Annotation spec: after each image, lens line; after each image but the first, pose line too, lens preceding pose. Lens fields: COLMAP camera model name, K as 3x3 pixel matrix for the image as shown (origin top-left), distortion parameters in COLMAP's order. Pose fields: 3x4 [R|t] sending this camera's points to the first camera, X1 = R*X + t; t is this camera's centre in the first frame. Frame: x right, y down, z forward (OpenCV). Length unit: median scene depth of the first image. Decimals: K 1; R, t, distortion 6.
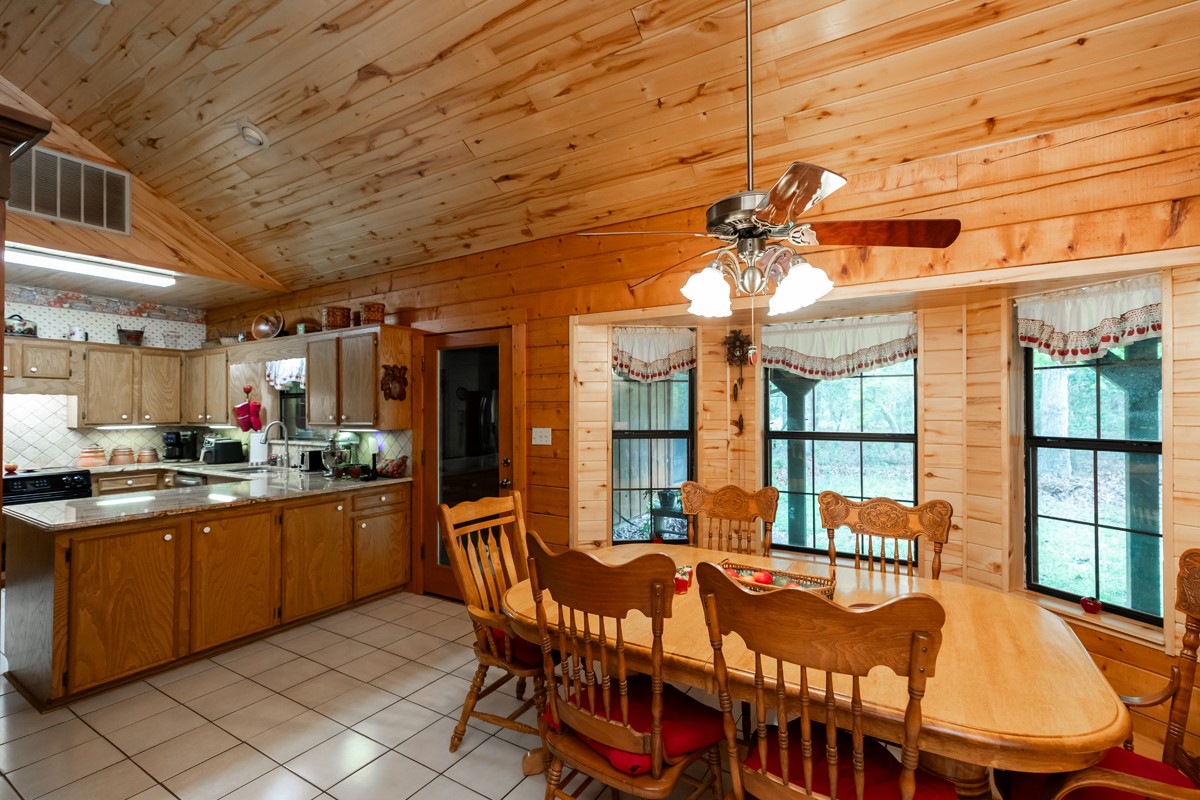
lens RADIAL K [[524.6, 0, 587.3], [0, 524.6, 401.1], [0, 0, 1]] dist [0.002391, 0.000593]
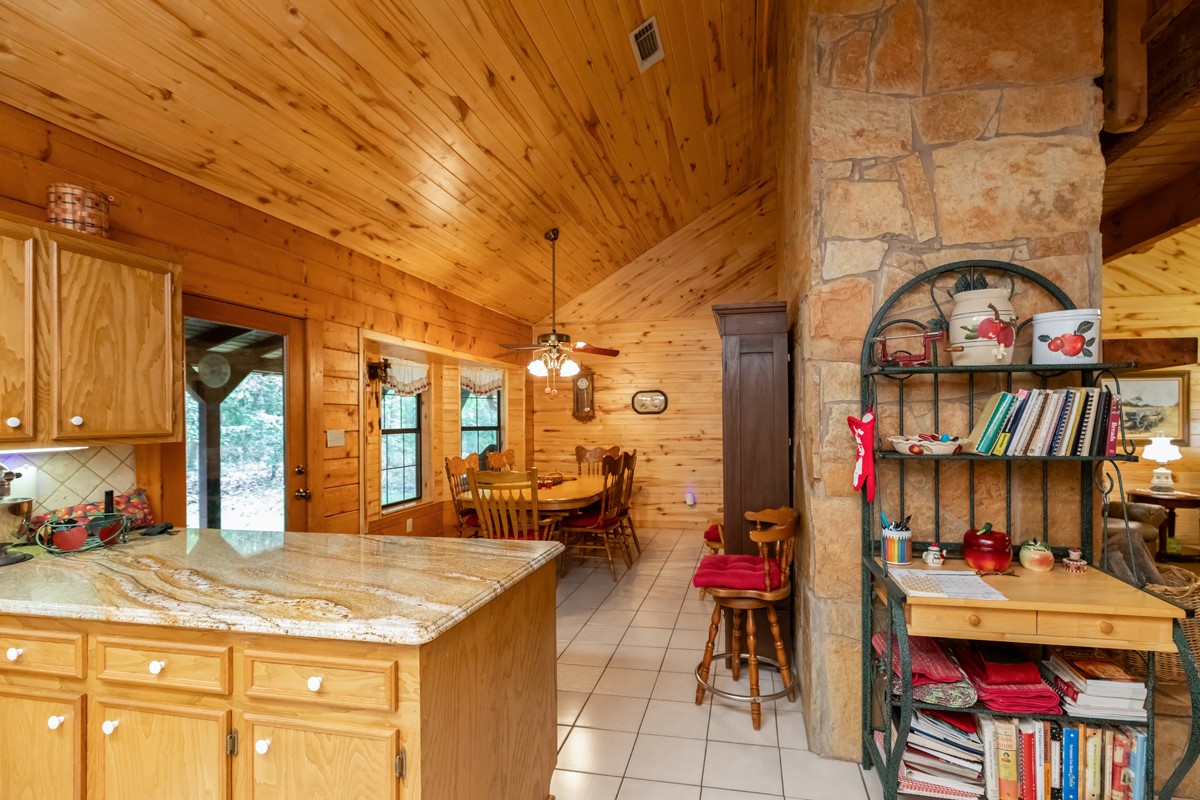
lens RADIAL K [[576.8, 0, 620.9], [0, 576.8, 416.6], [0, 0, 1]] dist [0.001216, 0.000267]
pose [[-0.320475, 0.007429, 0.947228, -1.335031], [-0.012042, 0.999856, -0.011916, 0.032517], [-0.947180, -0.015226, -0.320340, 0.846516]]
